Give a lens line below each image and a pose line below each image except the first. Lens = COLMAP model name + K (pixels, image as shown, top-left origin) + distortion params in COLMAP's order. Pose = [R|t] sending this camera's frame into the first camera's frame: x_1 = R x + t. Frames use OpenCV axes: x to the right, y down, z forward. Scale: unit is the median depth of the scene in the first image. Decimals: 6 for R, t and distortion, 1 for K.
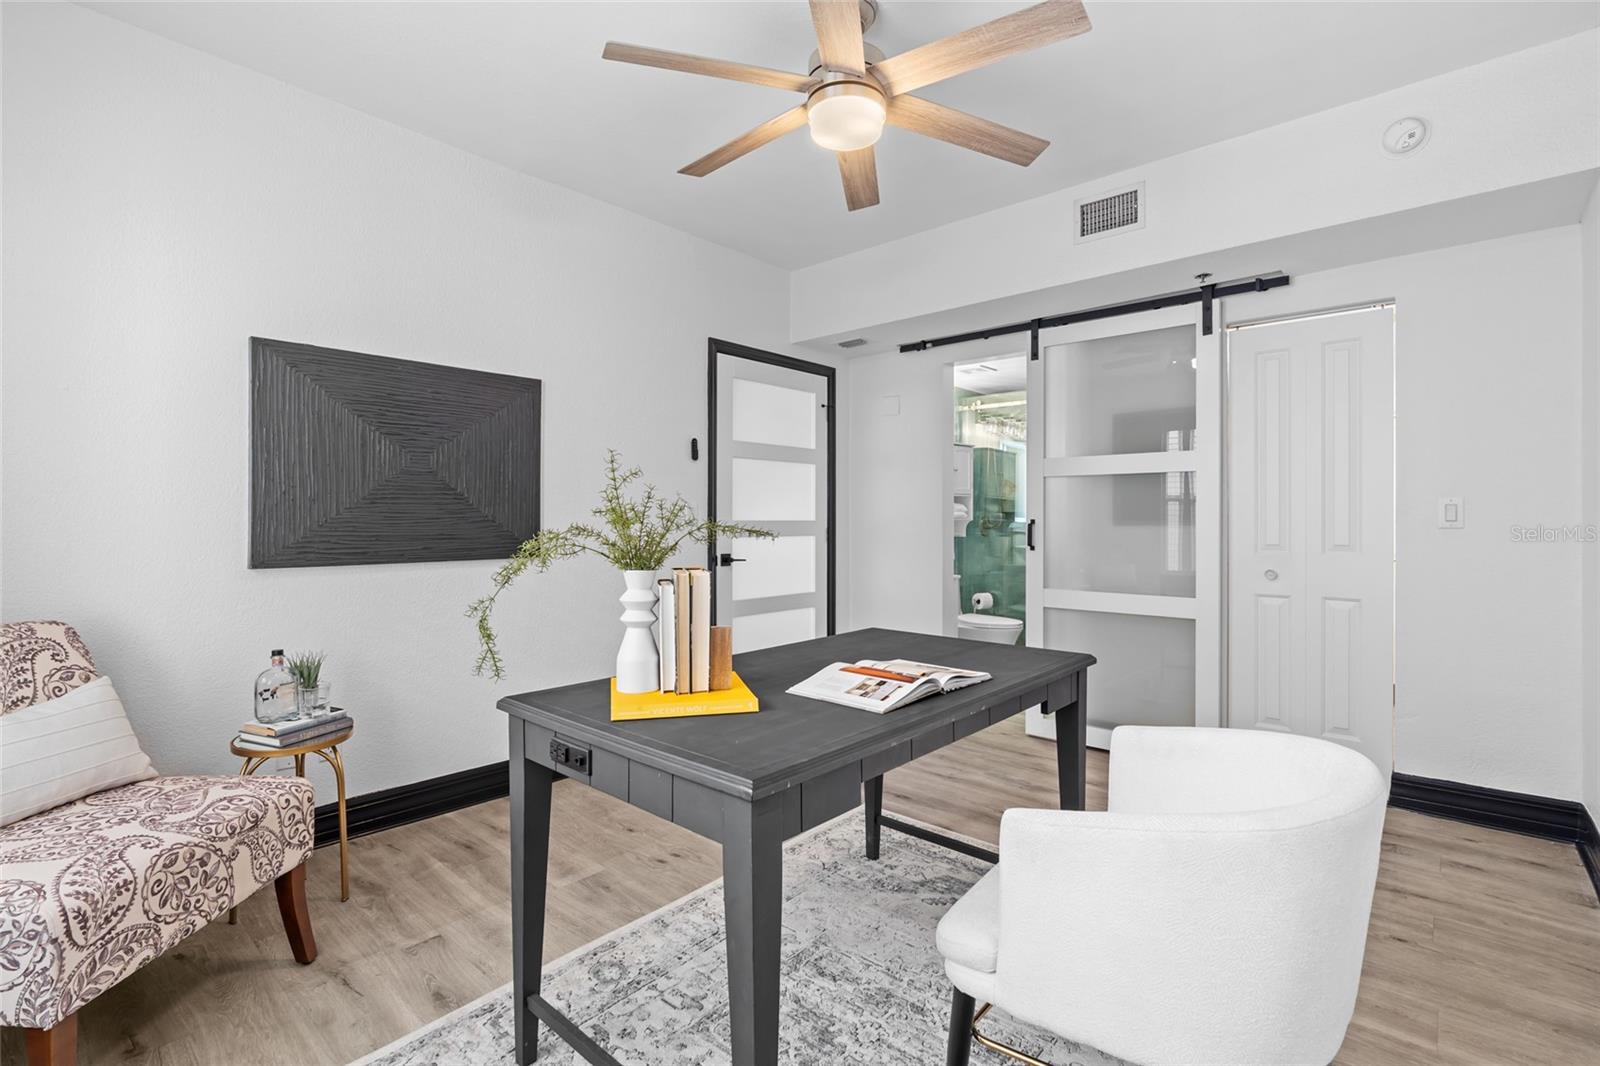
lens RADIAL K [[733.8, 0, 797.2], [0, 733.8, 528.6], [0, 0, 1]] dist [-0.010806, 0.003546]
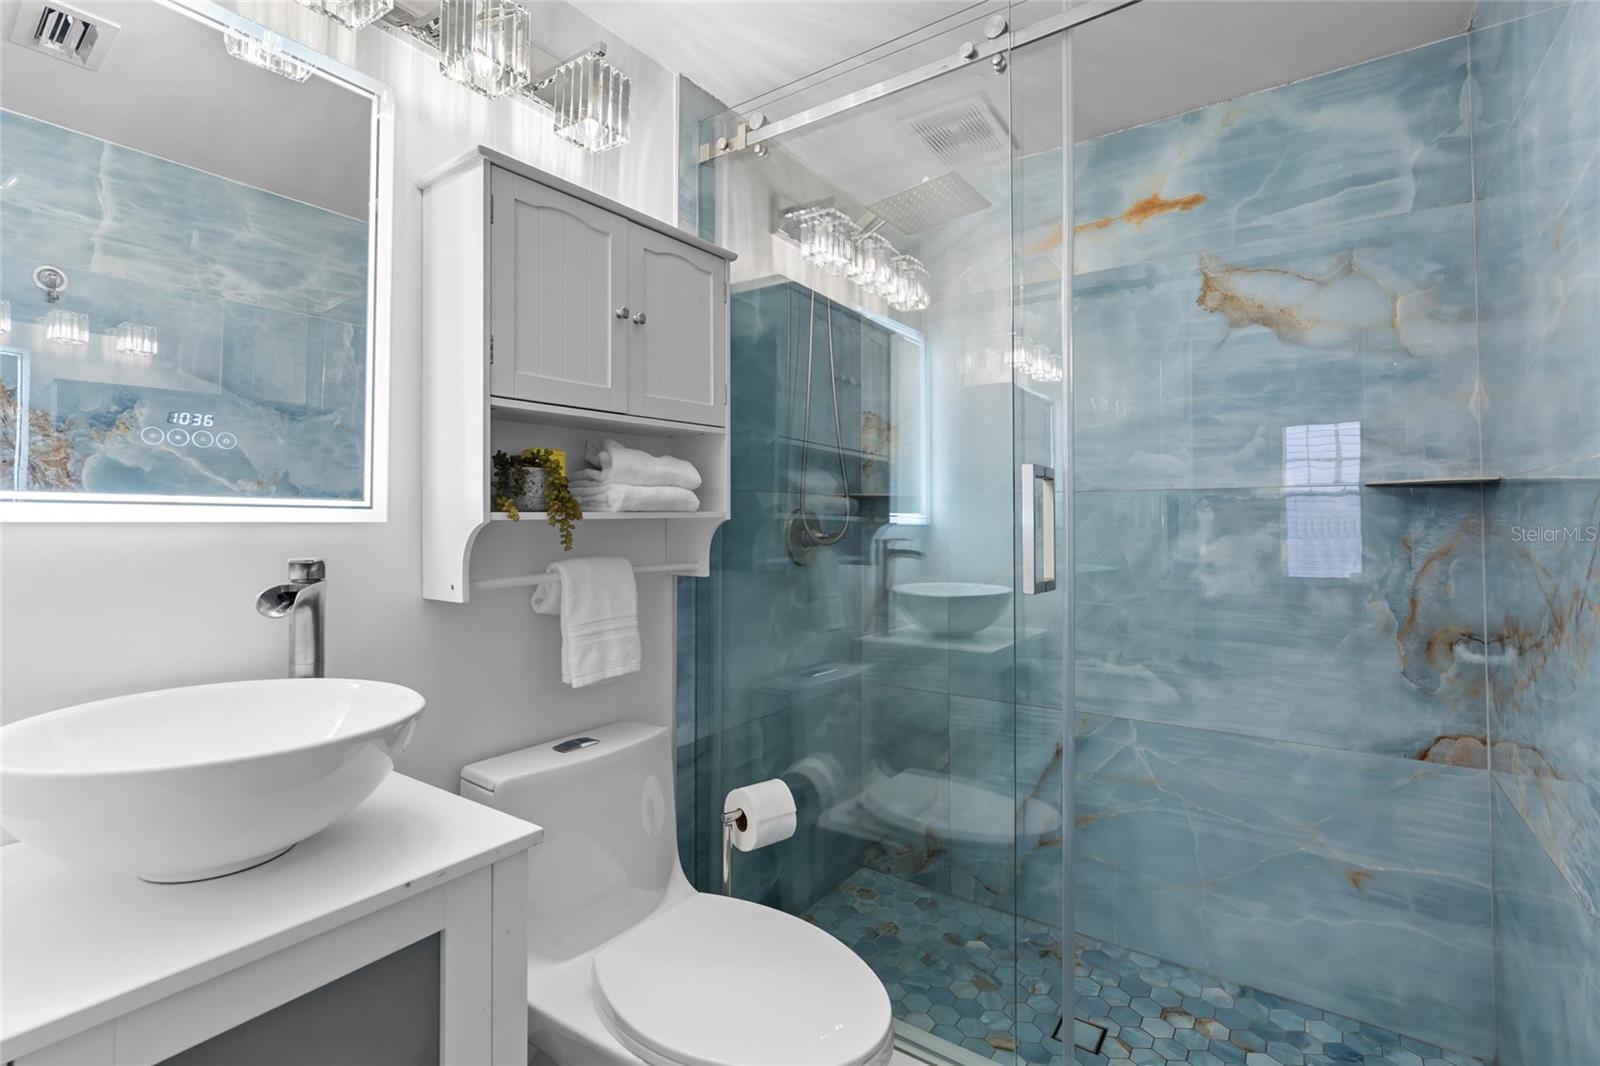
lens RADIAL K [[733.8, 0, 799.2], [0, 733.8, 518.9], [0, 0, 1]] dist [-0.010806, 0.003546]
pose [[0.993040, -0.000245, 0.117780, 0.218230], [0.002325, 0.999844, -0.017525, -0.005656], [-0.117757, 0.017676, 0.992885, 0.671902]]
